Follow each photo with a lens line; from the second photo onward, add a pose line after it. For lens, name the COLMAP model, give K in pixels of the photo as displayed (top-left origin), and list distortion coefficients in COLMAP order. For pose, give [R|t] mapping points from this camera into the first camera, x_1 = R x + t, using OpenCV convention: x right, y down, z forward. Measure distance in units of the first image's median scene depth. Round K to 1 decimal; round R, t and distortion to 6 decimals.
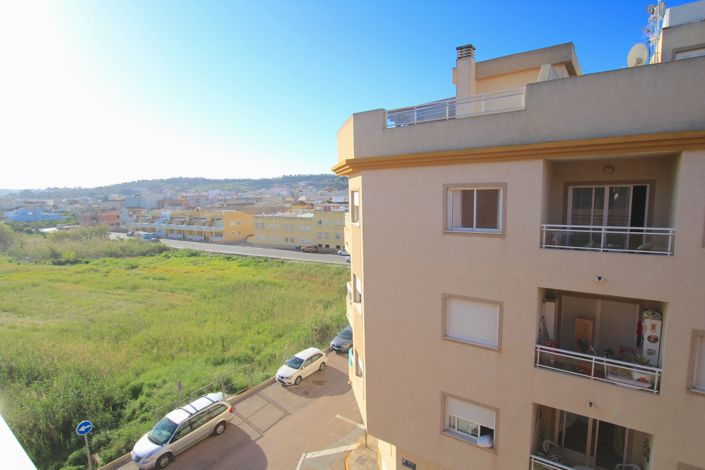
lens RADIAL K [[365.1, 0, 362.4], [0, 365.1, 239.2], [0, 0, 1]] dist [-0.001333, -0.016862]
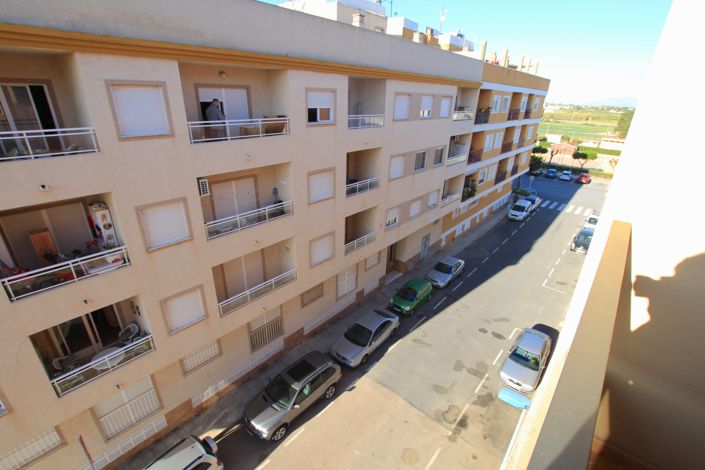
lens RADIAL K [[323.7, 0, 355.5], [0, 323.7, 241.1], [0, 0, 1]] dist [-0.028560, 0.000014]
pose [[0.093979, -0.391850, 0.915216, -0.091896], [0.090497, 0.918842, 0.384110, -0.006113], [-0.991453, 0.046726, 0.121814, 0.064254]]
